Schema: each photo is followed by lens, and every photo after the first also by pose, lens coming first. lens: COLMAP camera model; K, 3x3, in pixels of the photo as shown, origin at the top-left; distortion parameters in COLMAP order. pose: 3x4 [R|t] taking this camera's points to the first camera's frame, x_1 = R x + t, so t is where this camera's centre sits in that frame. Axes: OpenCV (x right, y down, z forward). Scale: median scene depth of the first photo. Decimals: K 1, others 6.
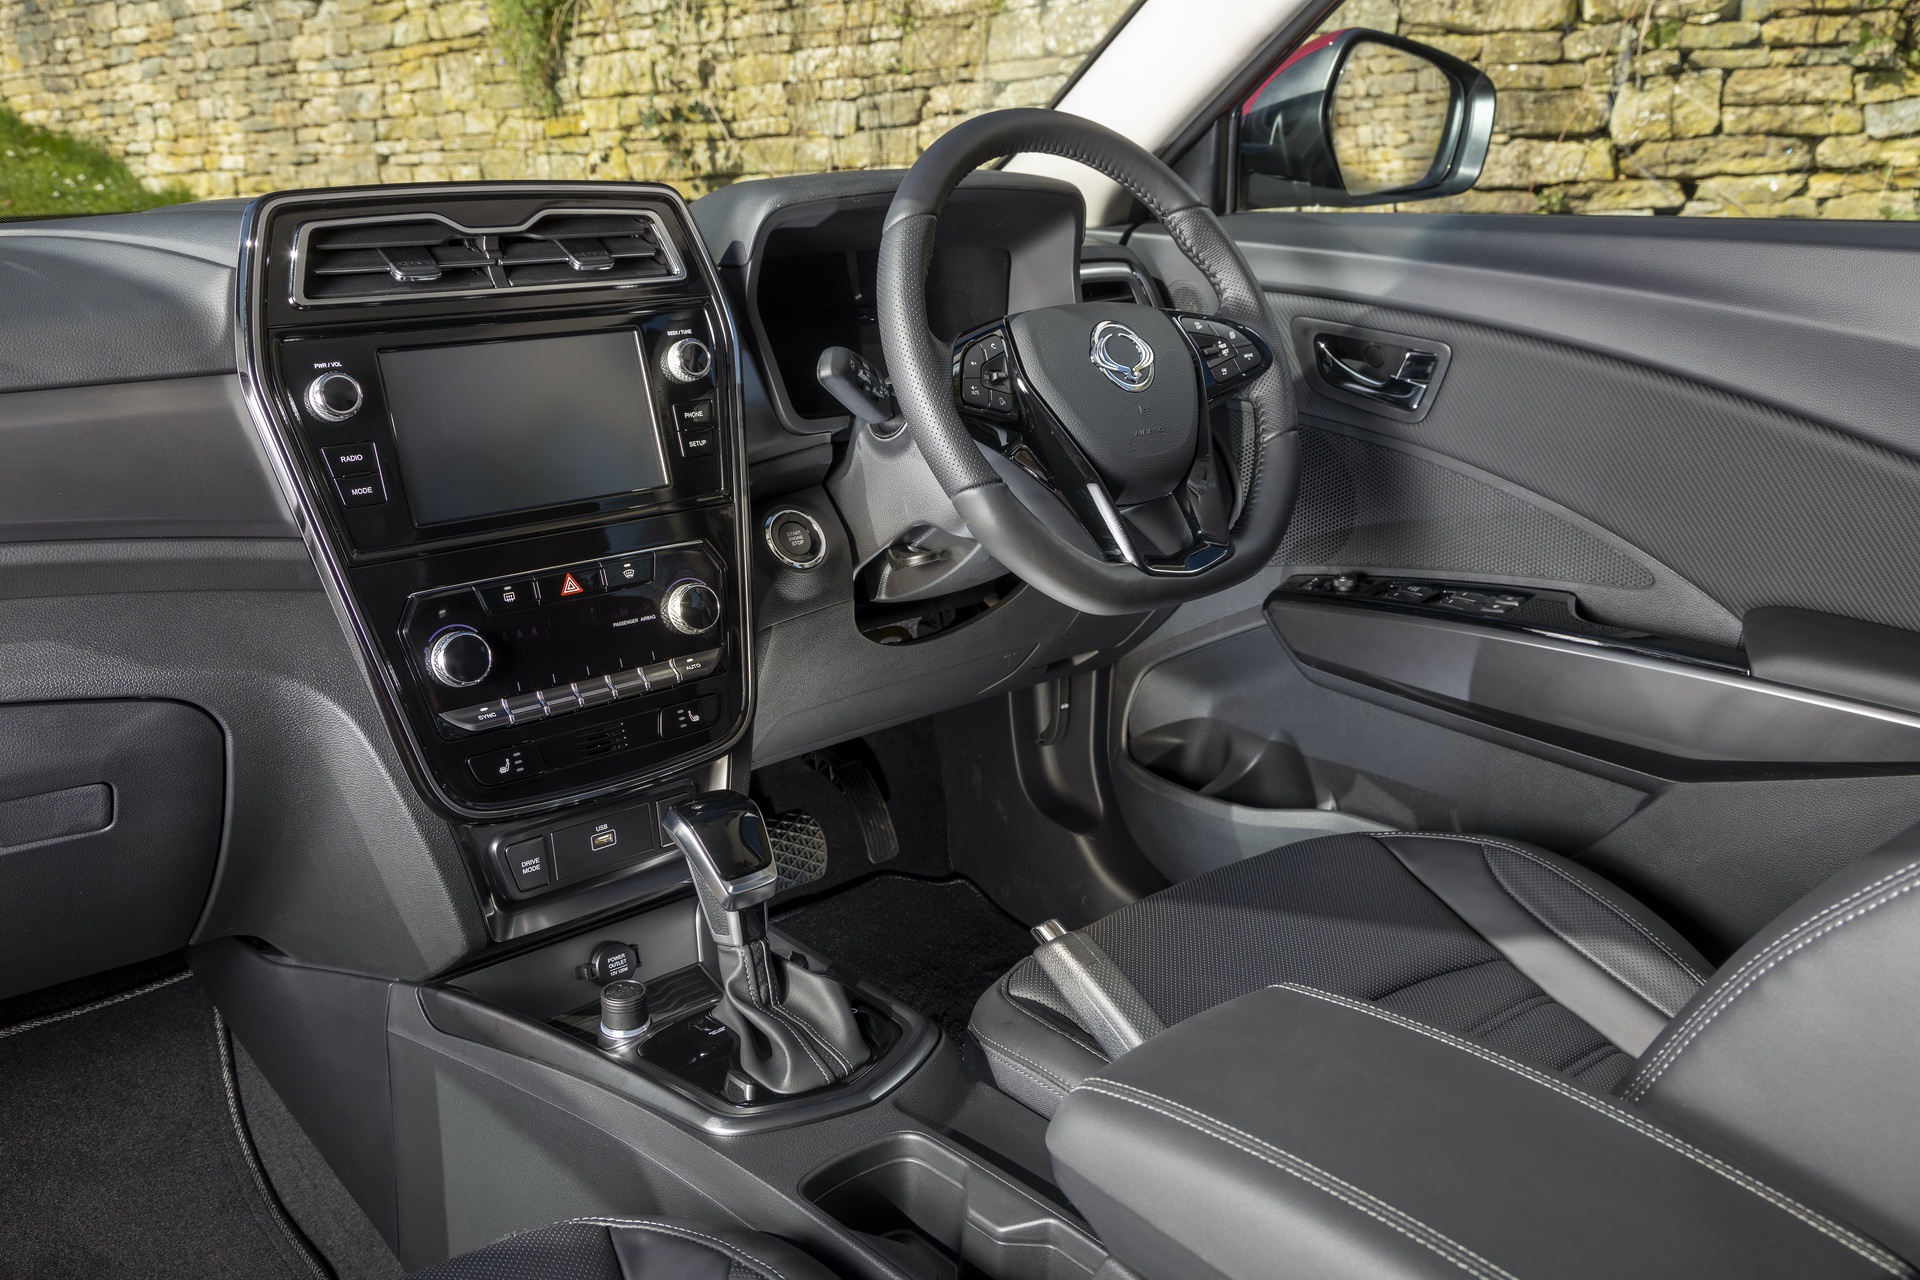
lens RADIAL K [[1589.3, 0, 960.0], [0, 1589.3, 640.0], [0, 0, 1]] dist [0.009011, 0.004933]
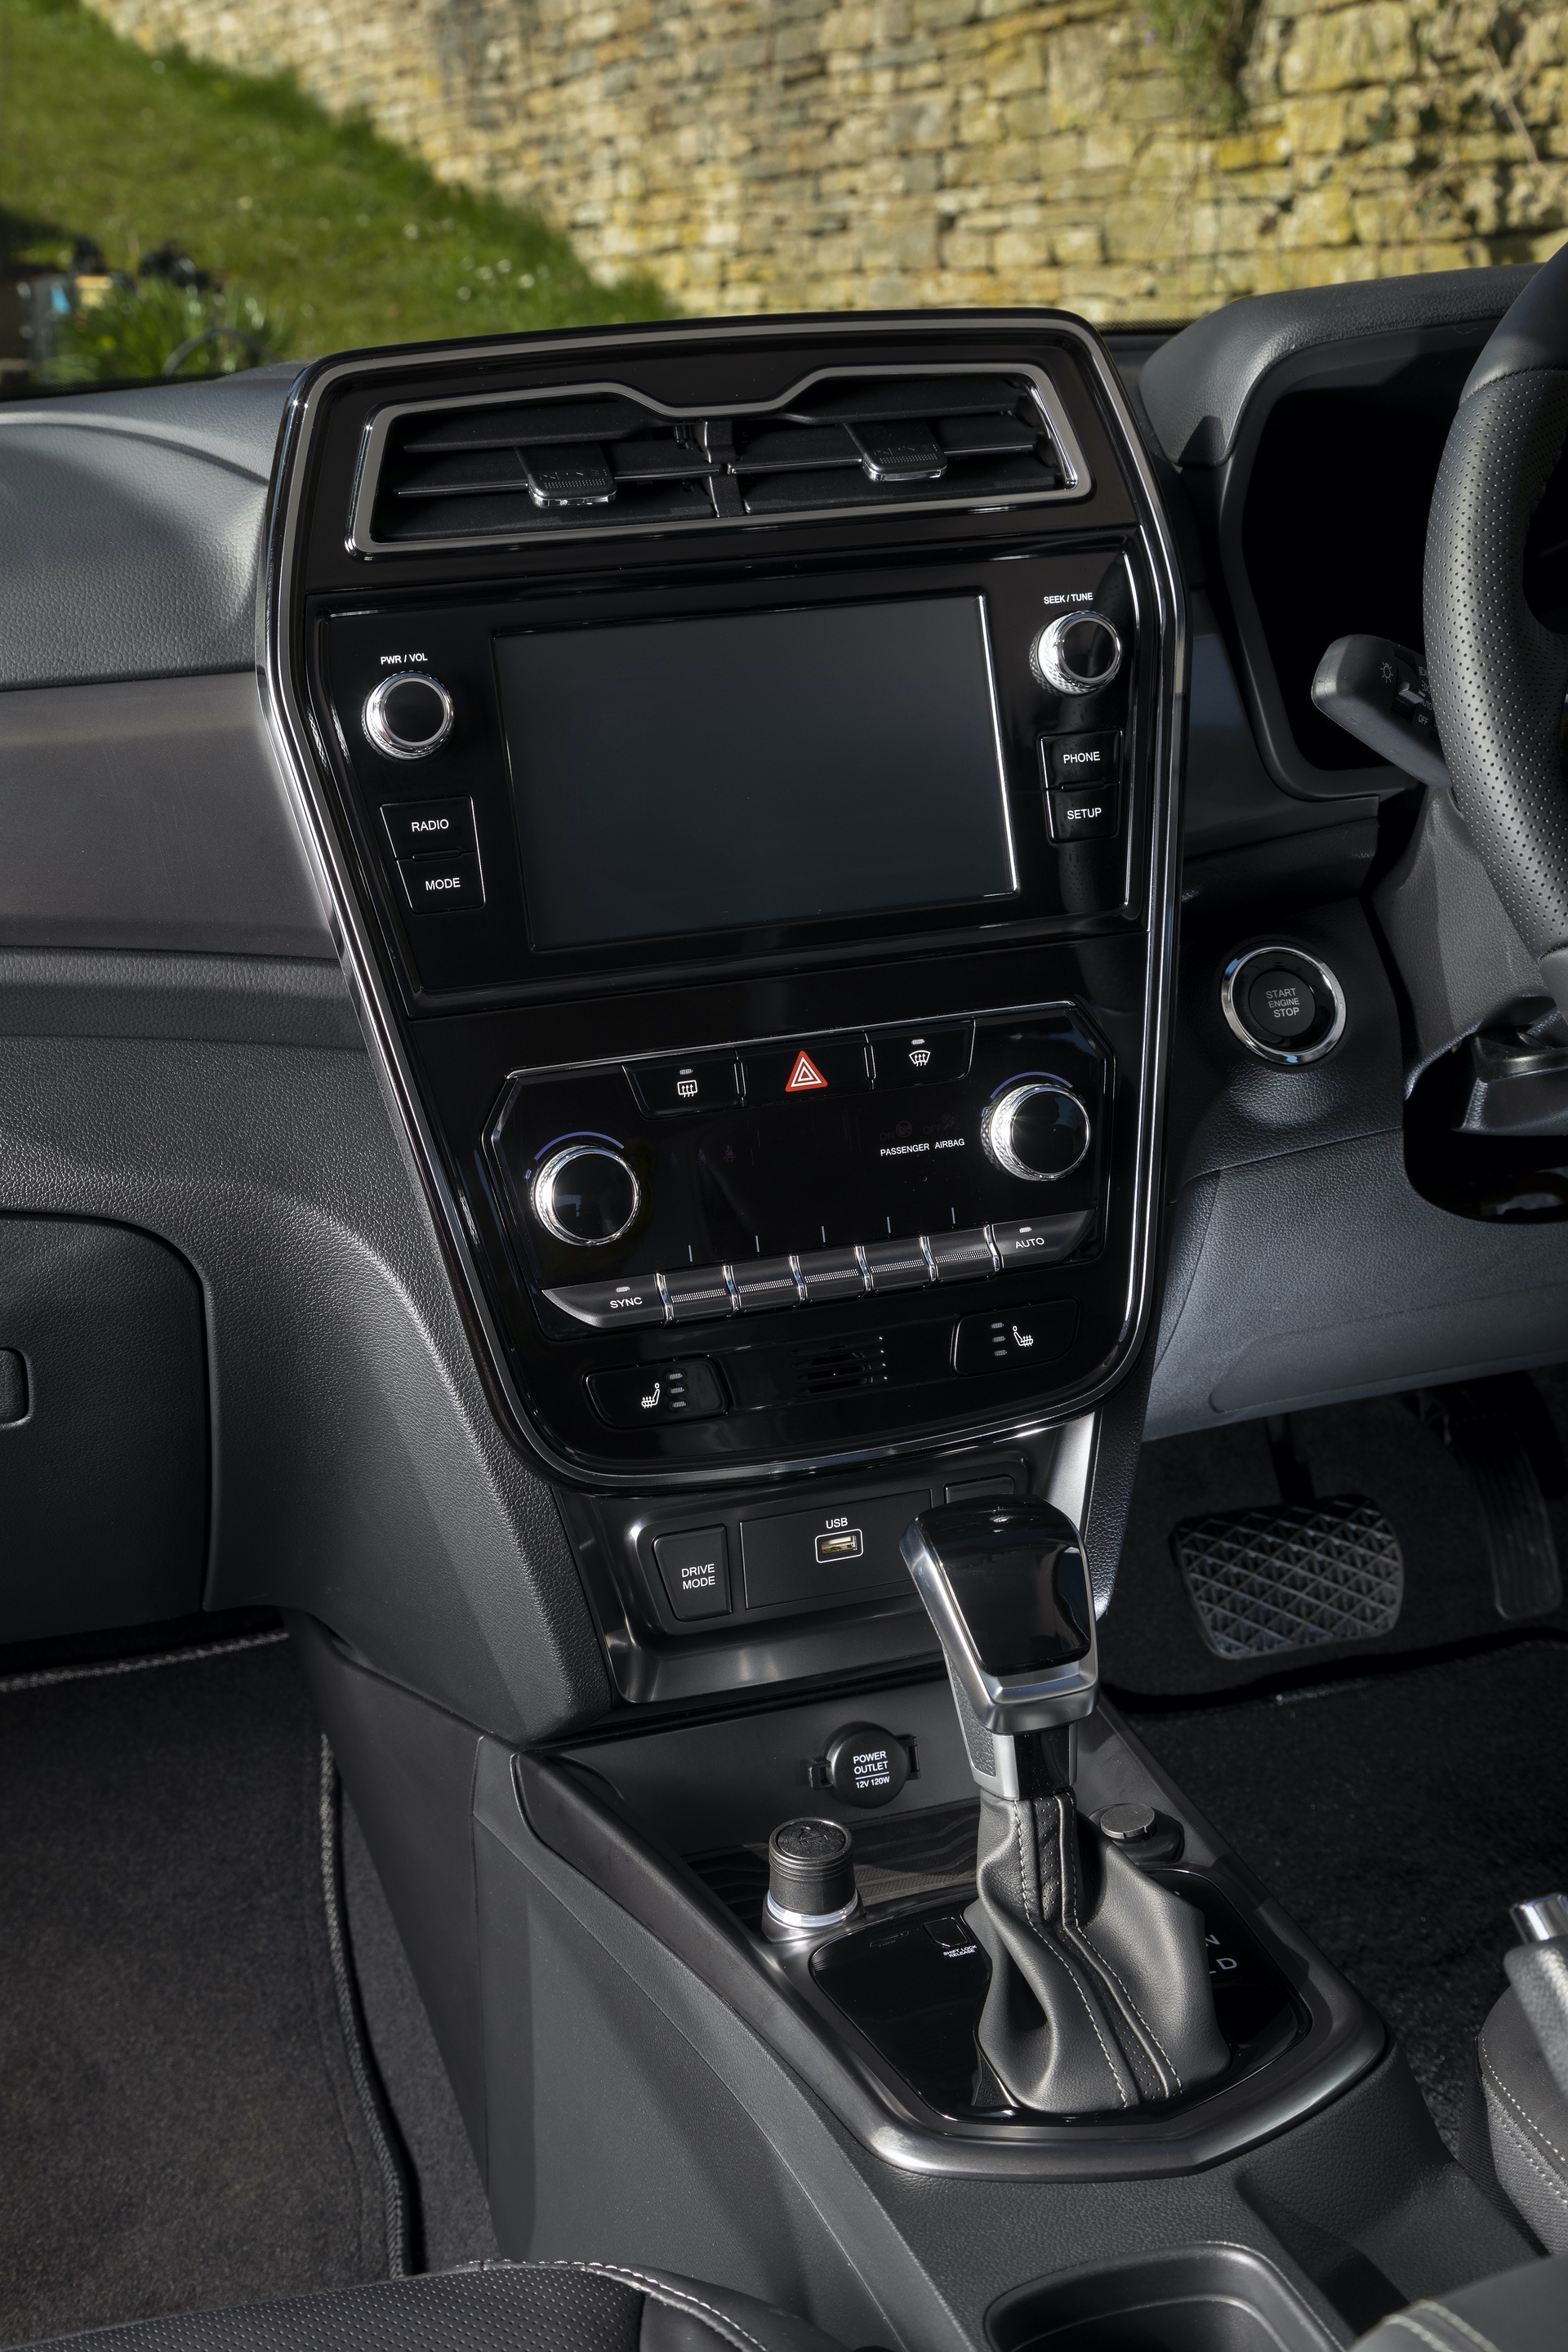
lens RADIAL K [[2859.3, 0, 784.0], [0, 2859.3, 1176.0], [0, 0, 1]] dist [-0.025927, 0.124666]
pose [[0.913361, 0.099031, -0.394923, 0.115588], [-0.083709, 0.994922, 0.055887, -0.046205], [0.398452, -0.017986, 0.917013, 0.096015]]
